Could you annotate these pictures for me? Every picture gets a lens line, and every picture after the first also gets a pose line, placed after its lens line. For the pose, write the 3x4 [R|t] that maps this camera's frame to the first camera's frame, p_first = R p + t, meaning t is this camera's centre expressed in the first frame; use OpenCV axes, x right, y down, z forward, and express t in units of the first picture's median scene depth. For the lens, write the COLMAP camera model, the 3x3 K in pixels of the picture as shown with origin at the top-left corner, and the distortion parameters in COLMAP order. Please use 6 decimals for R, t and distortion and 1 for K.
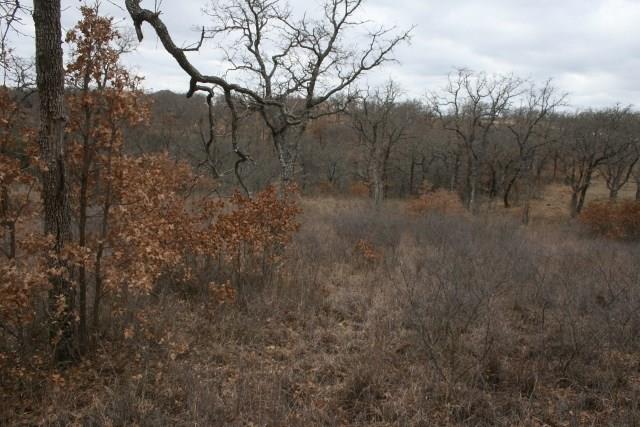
lens RADIAL K [[534.8, 0, 329.7], [0, 534.8, 213.4], [0, 0, 1]] dist [-0.157621, 0.134283]
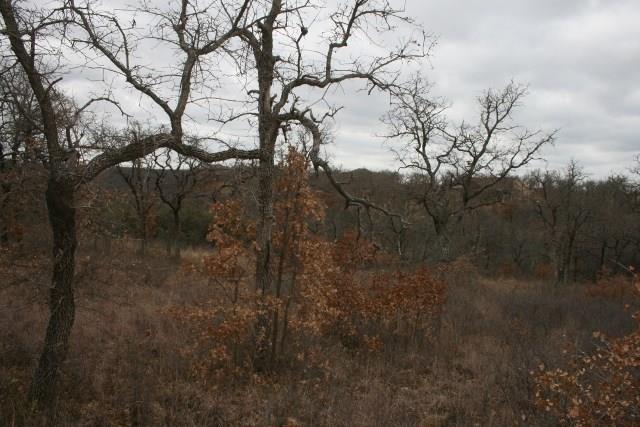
lens RADIAL K [[534.8, 0, 329.7], [0, 534.8, 213.4], [0, 0, 1]] dist [-0.157621, 0.134283]
pose [[0.936601, 0.012484, -0.350176, 0.092753], [-0.062804, 0.989162, -0.132716, 0.004506], [0.344724, 0.146294, 0.927234, -0.190482]]
